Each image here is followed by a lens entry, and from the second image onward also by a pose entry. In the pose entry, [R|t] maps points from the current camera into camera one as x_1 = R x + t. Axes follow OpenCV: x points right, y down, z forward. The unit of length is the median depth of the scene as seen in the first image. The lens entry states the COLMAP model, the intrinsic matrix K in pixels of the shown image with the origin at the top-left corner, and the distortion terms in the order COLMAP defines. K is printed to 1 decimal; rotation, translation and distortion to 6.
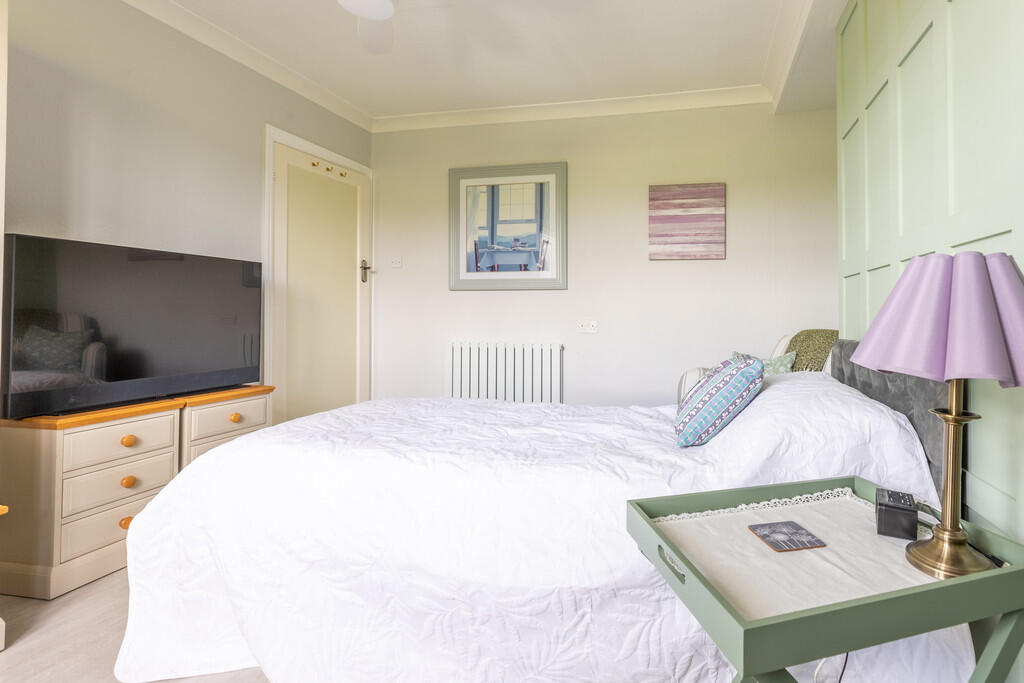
lens RADIAL K [[473.7, 0, 524.4], [0, 473.7, 312.4], [0, 0, 1]] dist [0.007972, 0.001767]
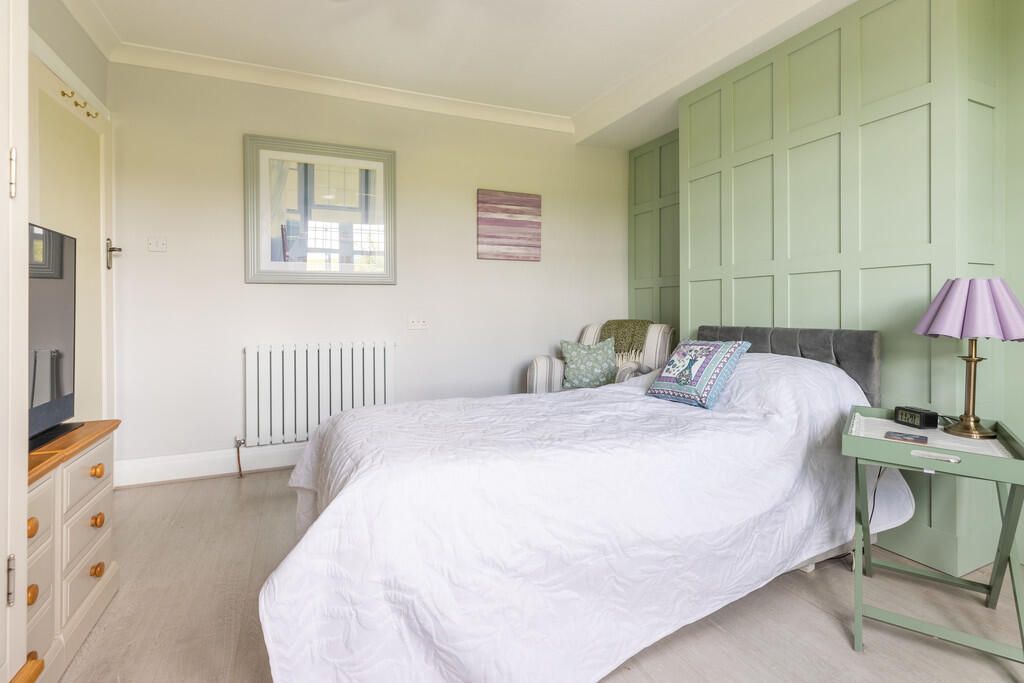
lens RADIAL K [[473.7, 0, 528.9], [0, 473.7, 310.6], [0, 0, 1]] dist [0.007972, 0.001767]
pose [[0.828612, -0.012510, 0.559684, -0.237491], [0.008884, 0.999918, 0.009197, -0.002141], [-0.559753, -0.002649, 0.828655, 0.052566]]
